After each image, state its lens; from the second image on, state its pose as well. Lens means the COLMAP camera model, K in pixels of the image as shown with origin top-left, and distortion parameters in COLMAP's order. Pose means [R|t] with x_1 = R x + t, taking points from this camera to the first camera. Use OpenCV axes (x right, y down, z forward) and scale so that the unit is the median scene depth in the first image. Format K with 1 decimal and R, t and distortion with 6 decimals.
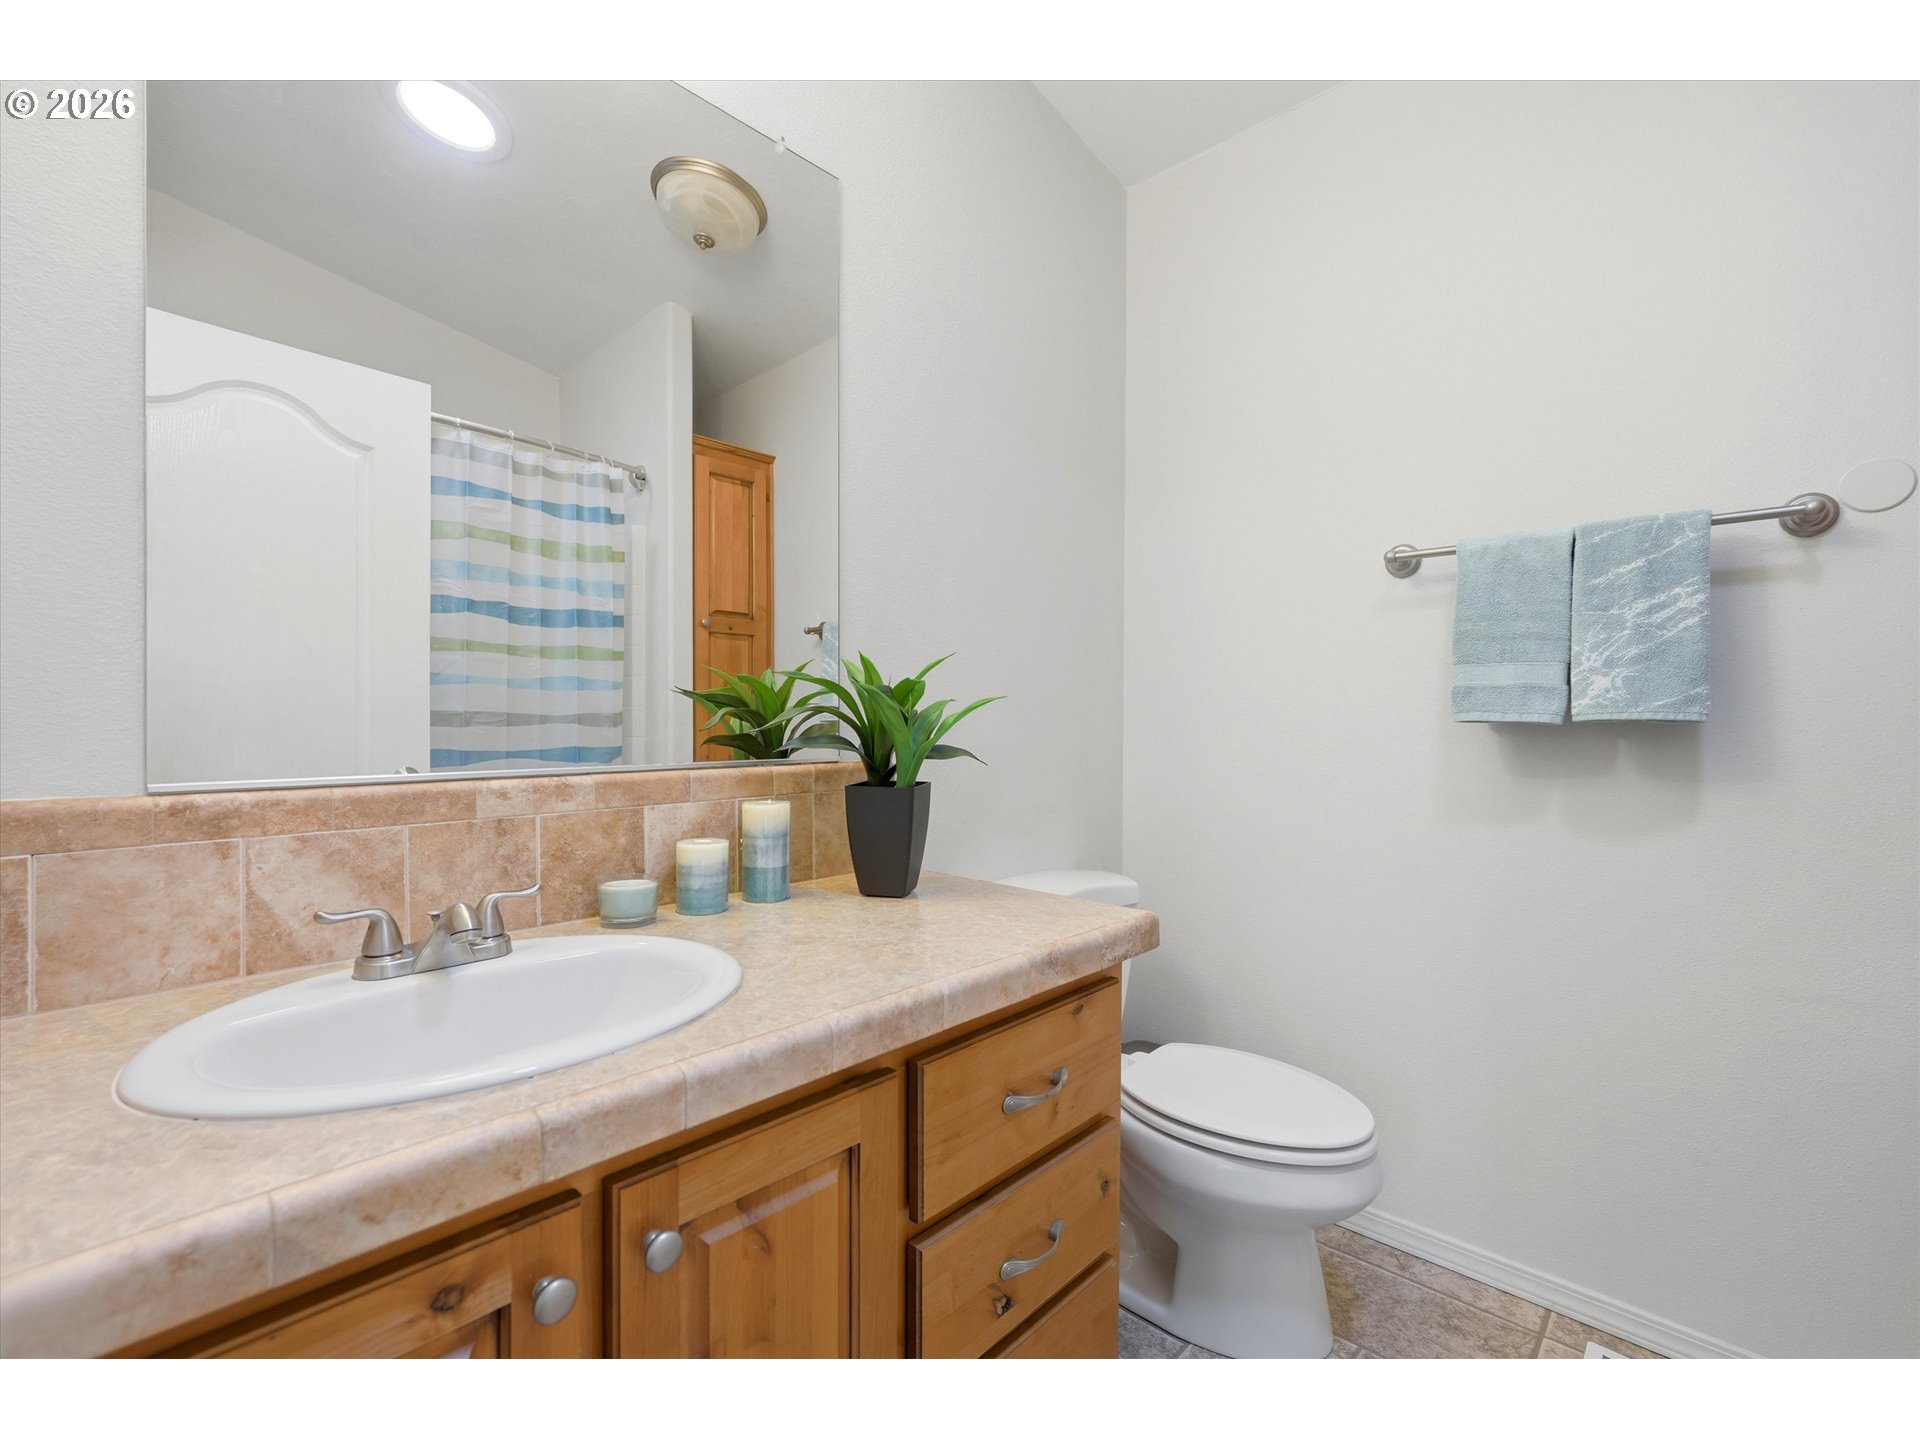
lens RADIAL K [[857.5, 0, 968.6], [0, 857.5, 717.7], [0, 0, 1]] dist [-0.011293, 0.009148]
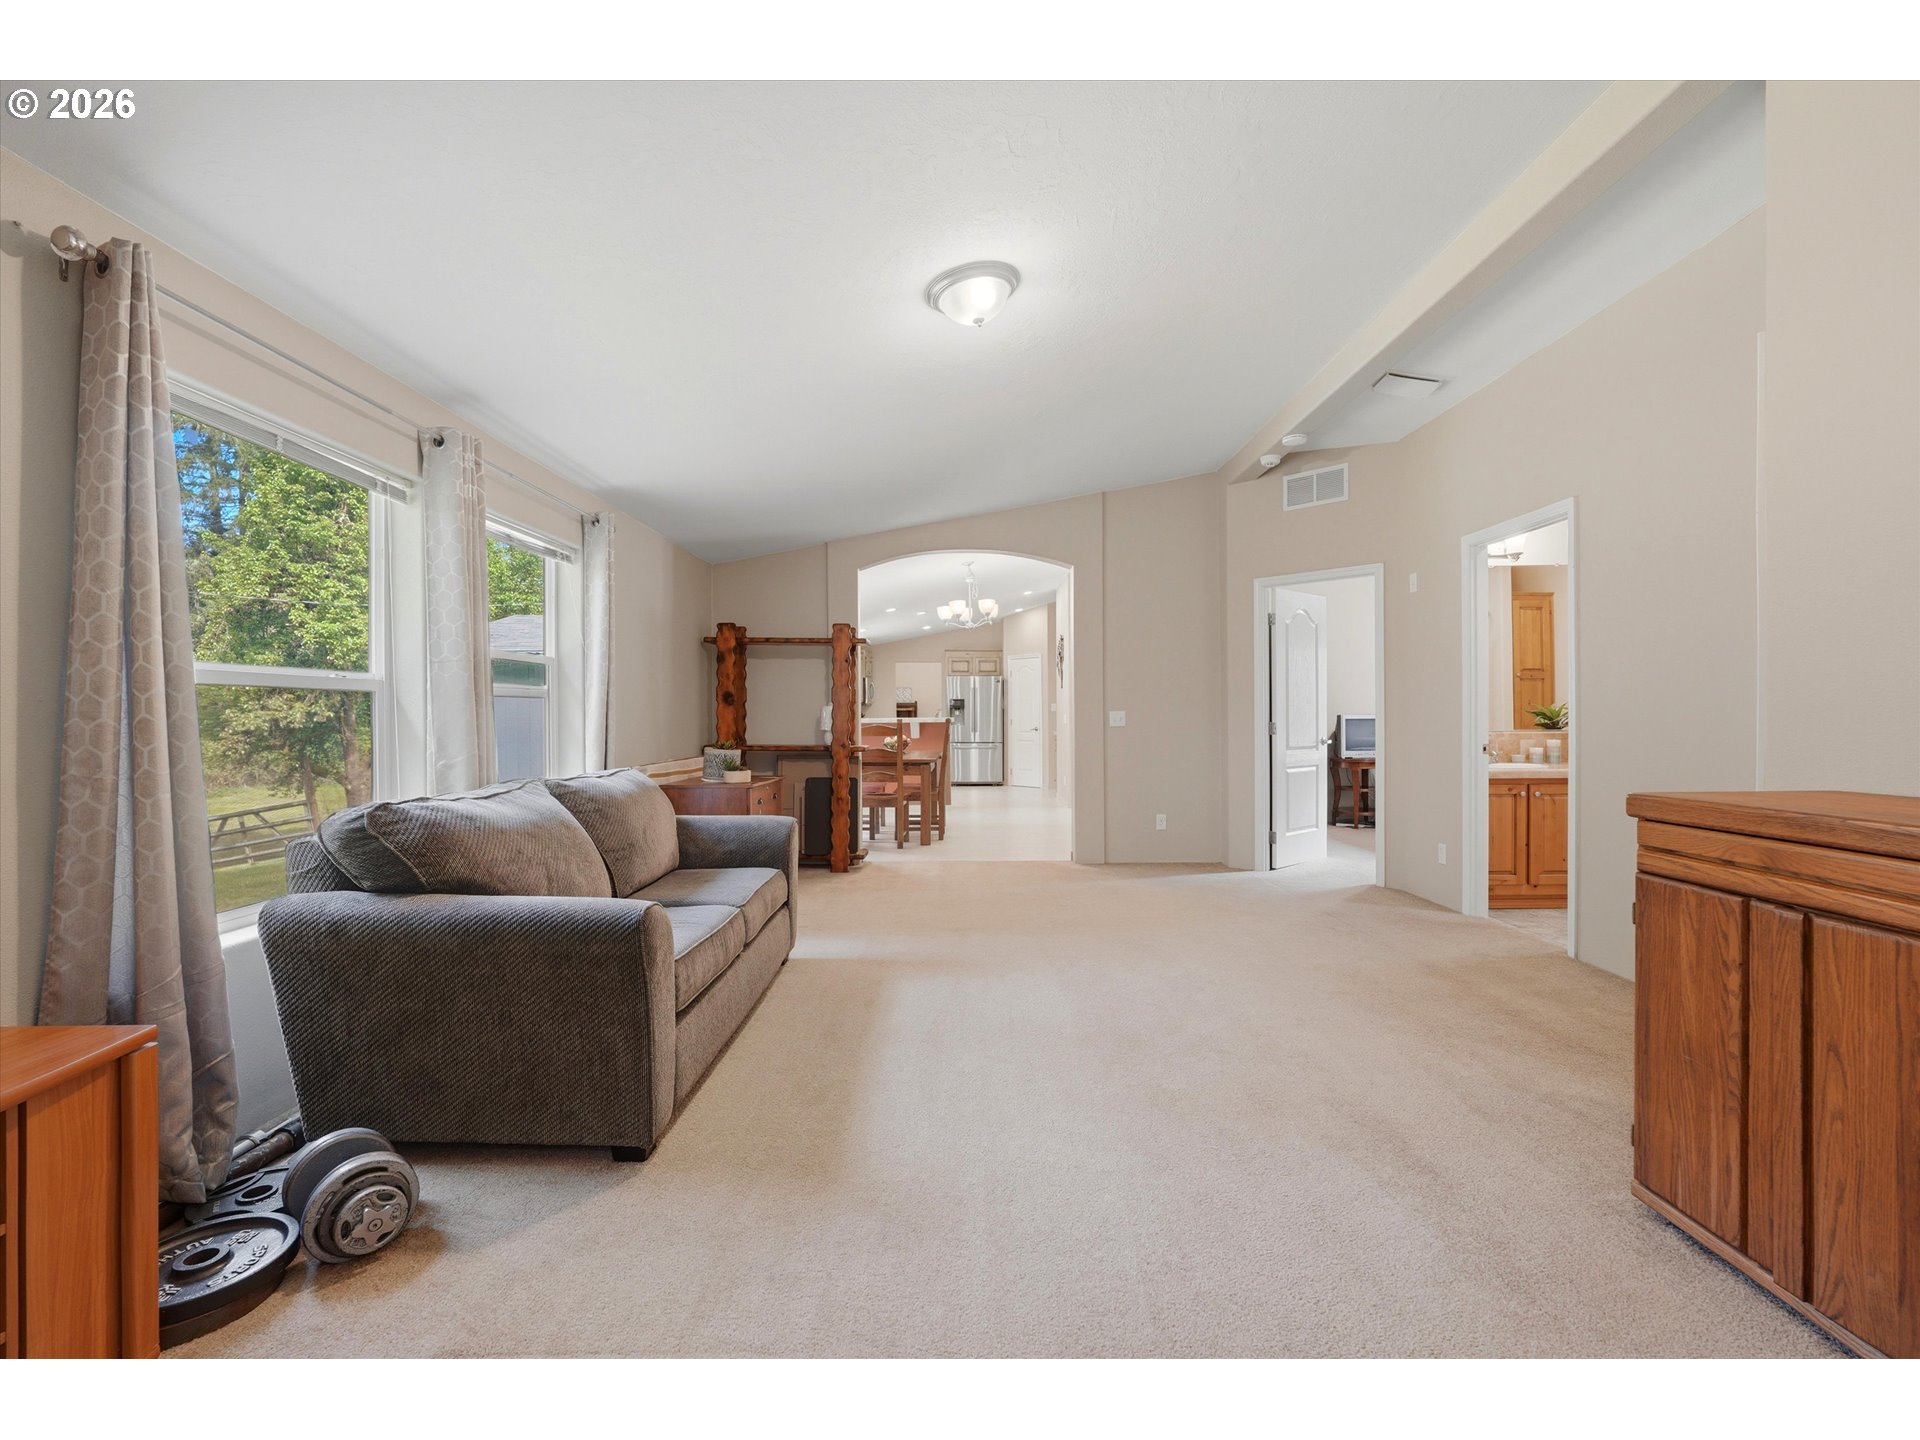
lens RADIAL K [[857.5, 0, 968.6], [0, 857.5, 717.7], [0, 0, 1]] dist [-0.011293, 0.009148]
pose [[0.679092, -0.007295, -0.734016, 0.356569], [0.010994, 0.999940, 0.000234, -0.015042], [0.733970, -0.008229, 0.679132, -1.578875]]
